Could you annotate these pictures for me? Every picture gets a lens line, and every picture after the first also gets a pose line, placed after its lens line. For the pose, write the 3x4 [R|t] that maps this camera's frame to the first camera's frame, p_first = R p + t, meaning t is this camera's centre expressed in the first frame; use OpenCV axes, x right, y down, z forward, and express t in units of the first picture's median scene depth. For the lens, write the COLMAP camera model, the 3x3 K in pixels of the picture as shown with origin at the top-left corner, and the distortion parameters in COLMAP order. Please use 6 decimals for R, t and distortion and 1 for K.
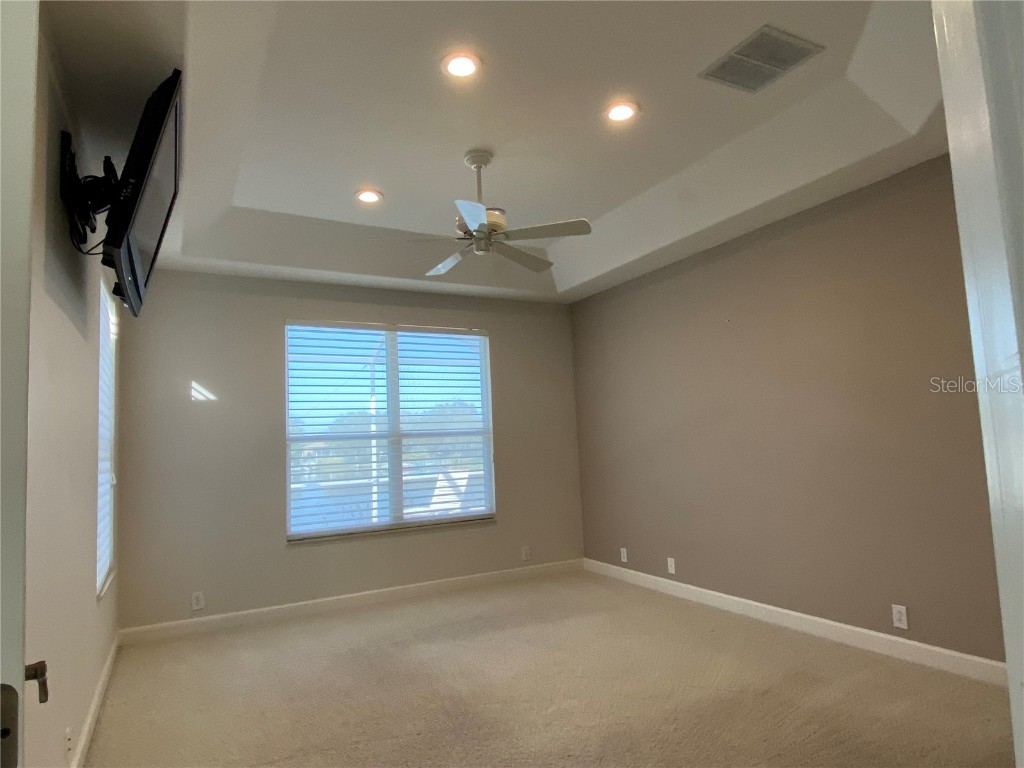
lens RADIAL K [[605.8, 0, 509.4], [0, 605.8, 387.8], [0, 0, 1]] dist [0.078617, -0.085161]
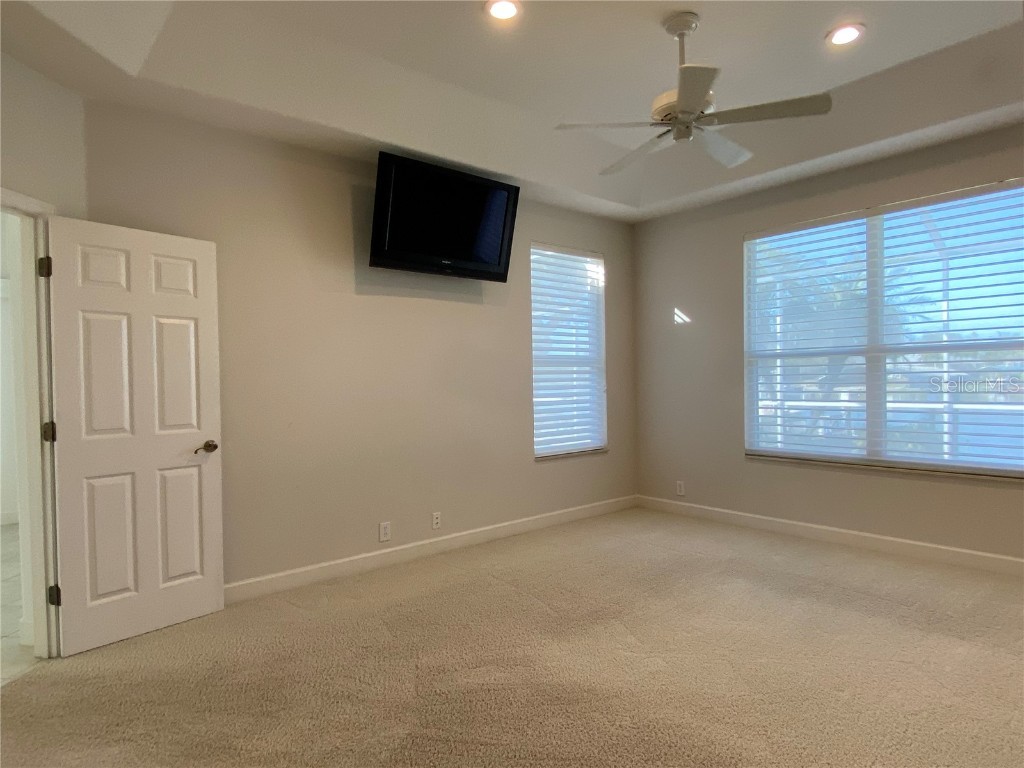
lens RADIAL K [[605.8, 0, 509.4], [0, 605.8, 387.8], [0, 0, 1]] dist [0.078617, -0.085161]
pose [[0.201382, 0.057819, -0.977805, 0.541609], [0.103176, 0.991451, 0.079876, 0.013935], [0.974064, -0.116971, 0.193695, 0.408713]]
